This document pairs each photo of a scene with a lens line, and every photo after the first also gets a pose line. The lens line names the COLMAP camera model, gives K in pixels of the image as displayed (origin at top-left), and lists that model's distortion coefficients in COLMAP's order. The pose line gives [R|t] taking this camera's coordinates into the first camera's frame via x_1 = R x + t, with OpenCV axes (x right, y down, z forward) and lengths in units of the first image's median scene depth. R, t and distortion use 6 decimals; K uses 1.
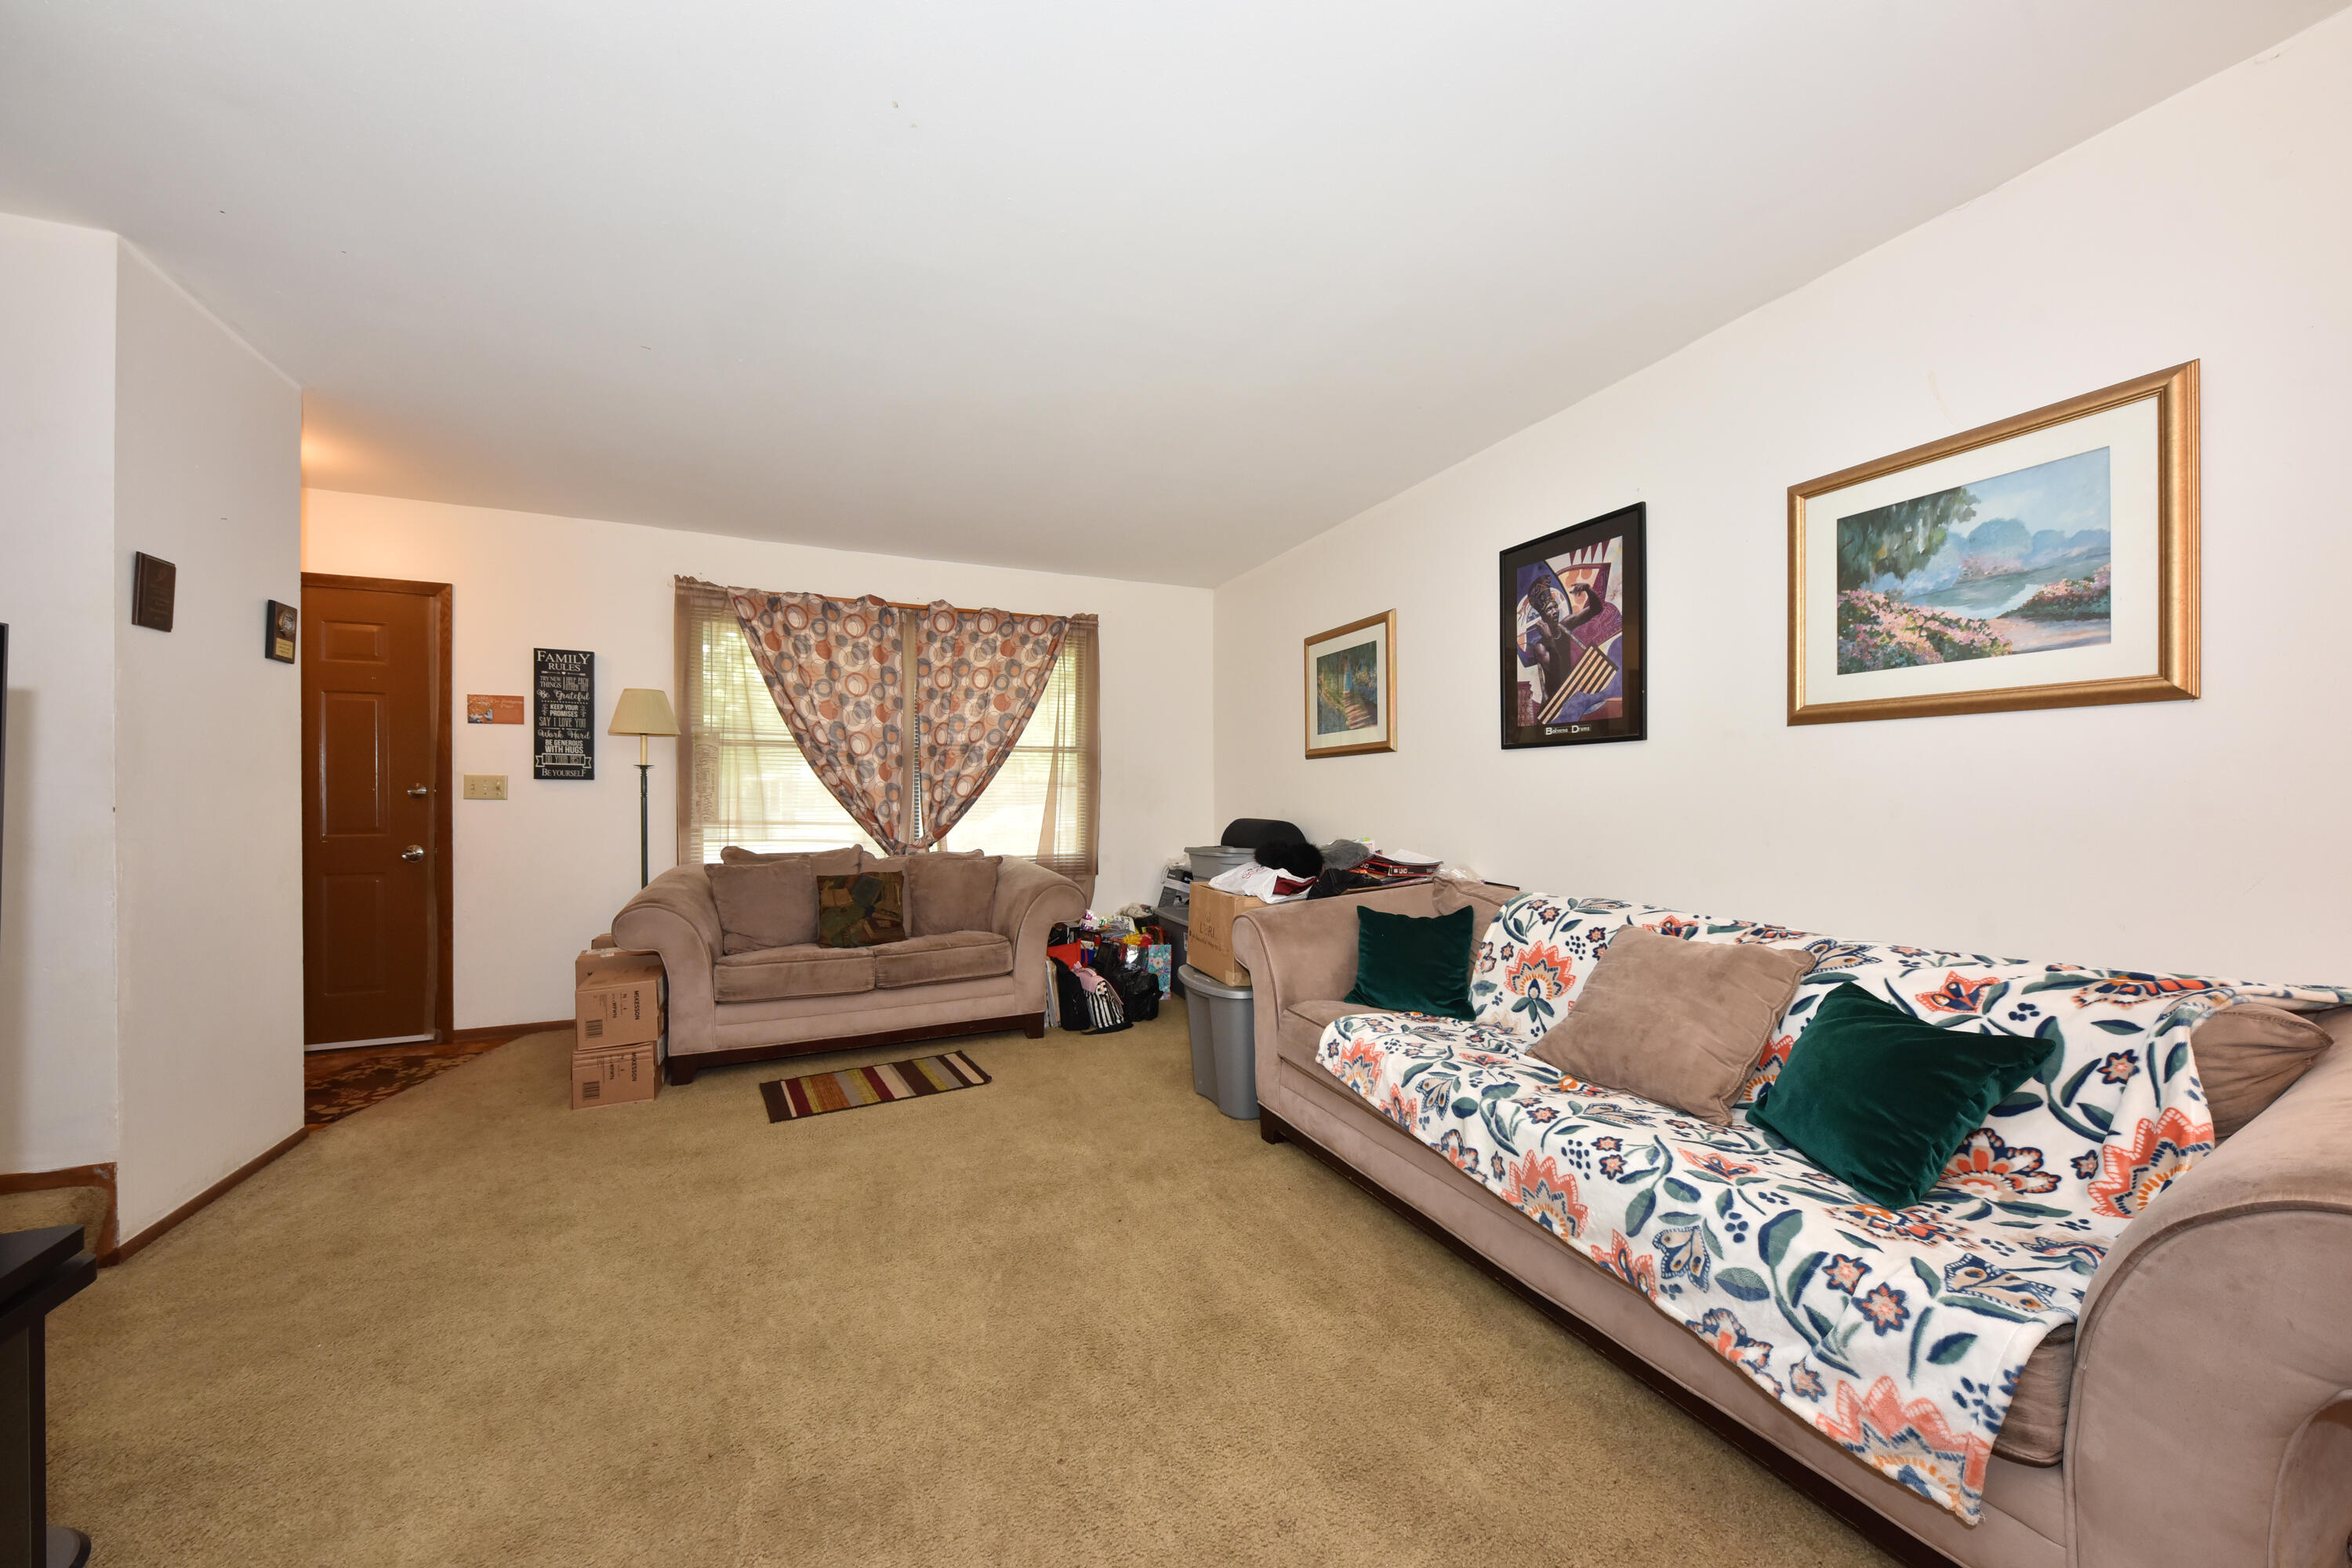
lens RADIAL K [[844.9, 0, 1190.4], [0, 844.9, 795.5], [0, 0, 1]] dist [0.006659, -0.004872]
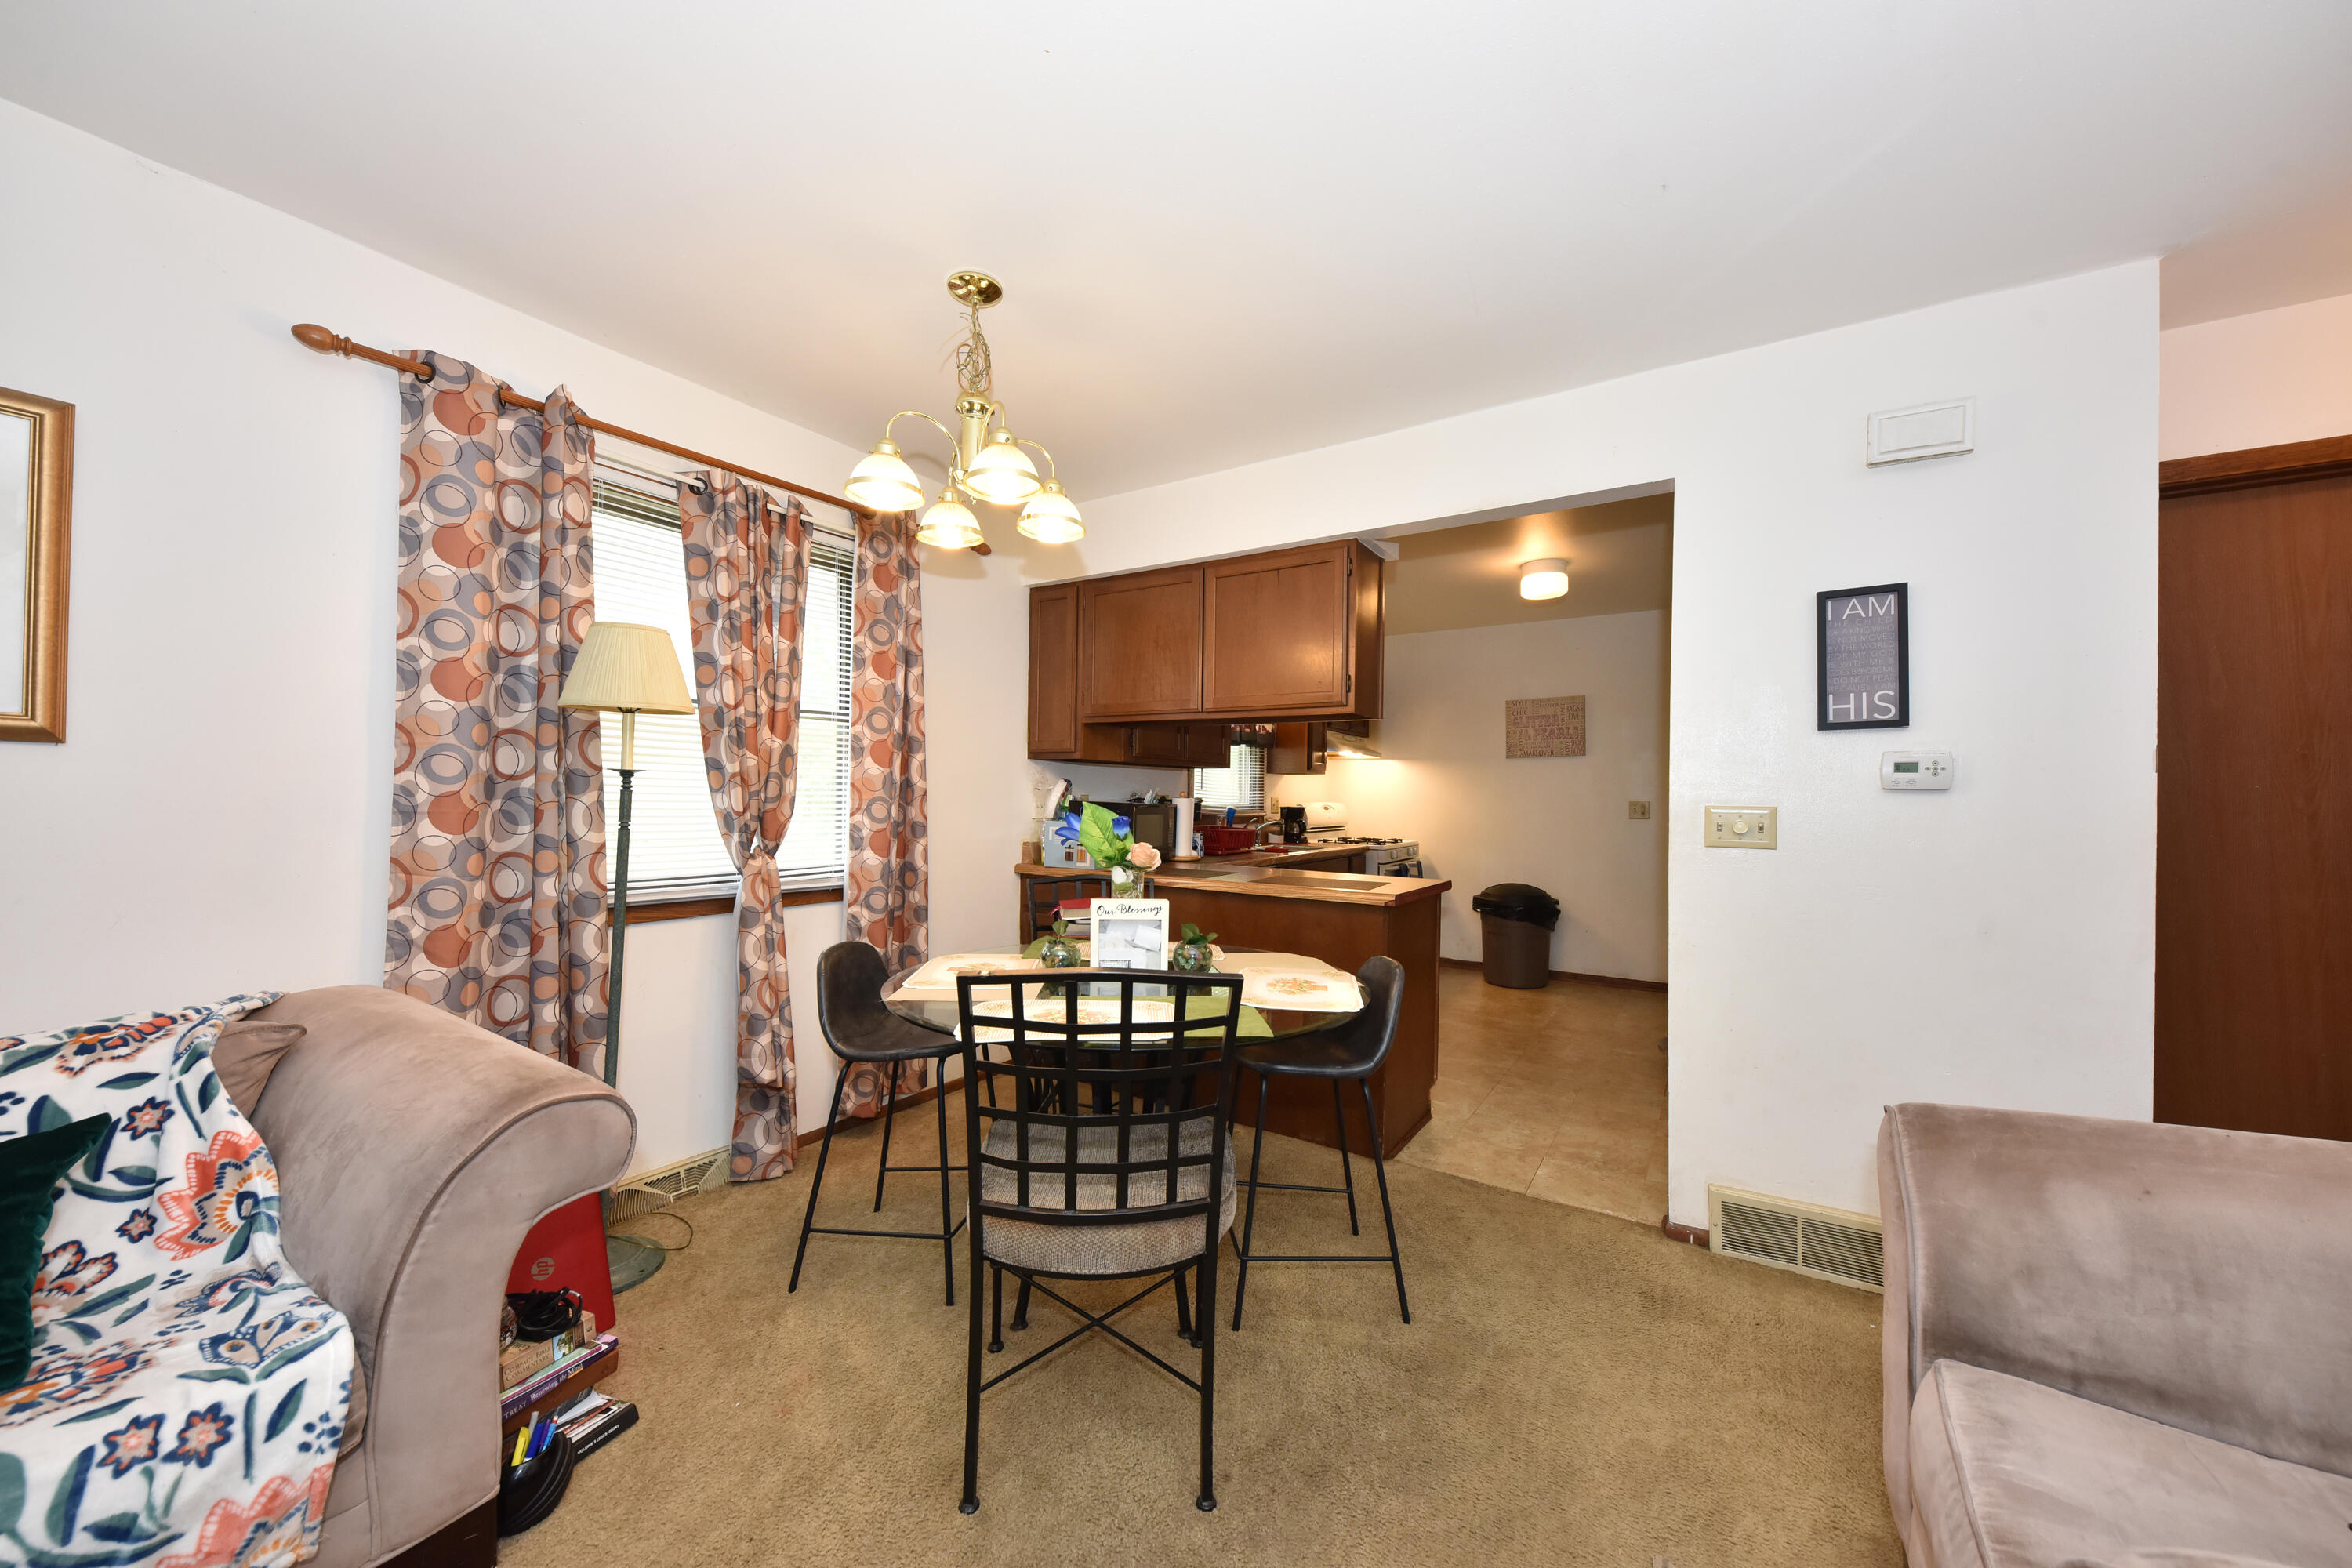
lens RADIAL K [[844.9, 0, 1174.6], [0, 844.9, 793.1], [0, 0, 1]] dist [0.006659, -0.004872]
pose [[-0.534906, 0.002017, 0.844909, -0.202405], [-0.011562, 0.999886, -0.009706, -0.035462], [-0.844833, -0.014960, -0.534821, 0.245811]]
